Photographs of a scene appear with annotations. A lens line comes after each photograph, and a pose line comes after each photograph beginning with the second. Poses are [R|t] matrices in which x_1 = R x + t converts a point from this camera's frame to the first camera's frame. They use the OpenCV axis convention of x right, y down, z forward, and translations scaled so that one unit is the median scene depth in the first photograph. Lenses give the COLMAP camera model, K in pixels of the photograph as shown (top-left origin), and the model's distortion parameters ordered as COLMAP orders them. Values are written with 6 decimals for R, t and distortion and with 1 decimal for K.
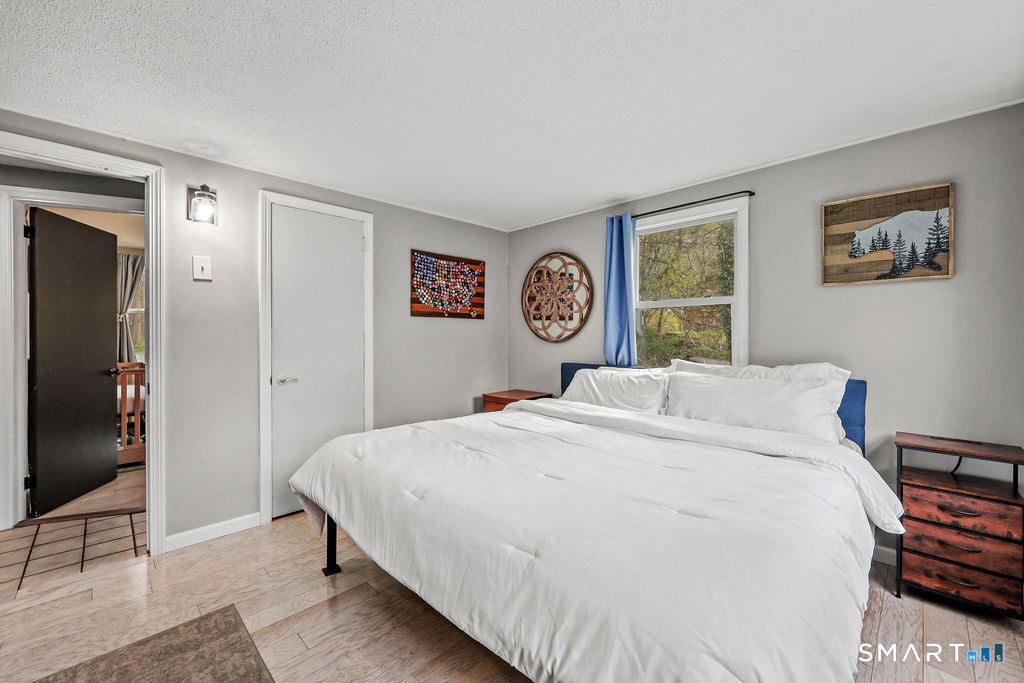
lens RADIAL K [[415.2, 0, 519.3], [0, 415.2, 333.1], [0, 0, 1]] dist [0.002032, -0.000276]
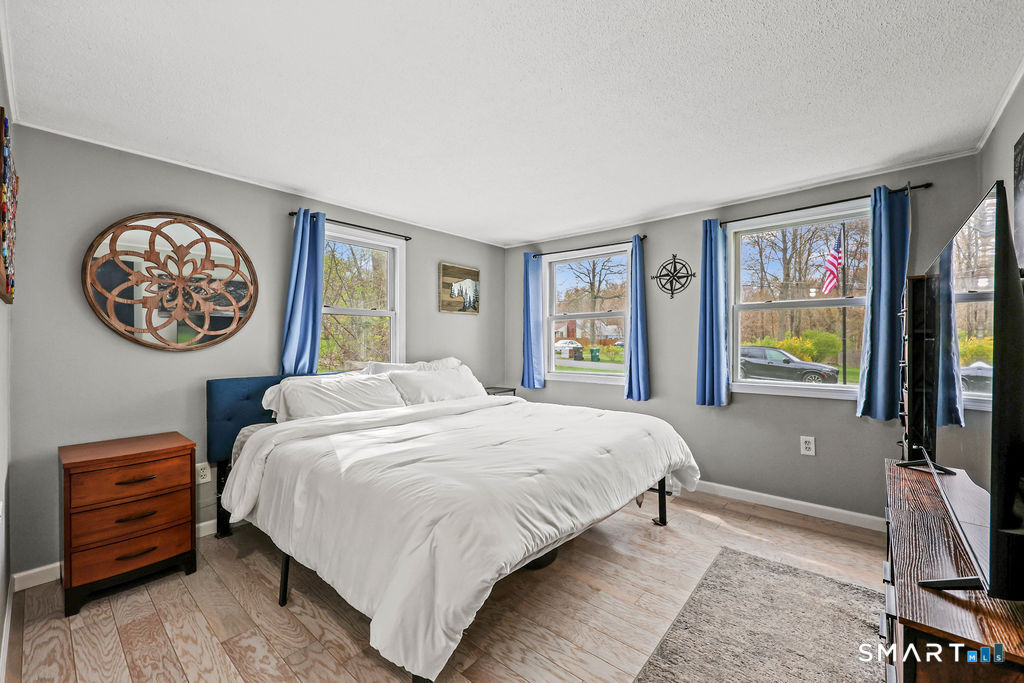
lens RADIAL K [[415.2, 0, 511.1], [0, 415.2, 342.7], [0, 0, 1]] dist [0.002032, -0.000276]
pose [[-0.069196, 0.000081, 0.997603, -0.978526], [-0.003934, 0.999992, -0.000354, 0.011223], [-0.997595, -0.003949, -0.069195, 0.850849]]
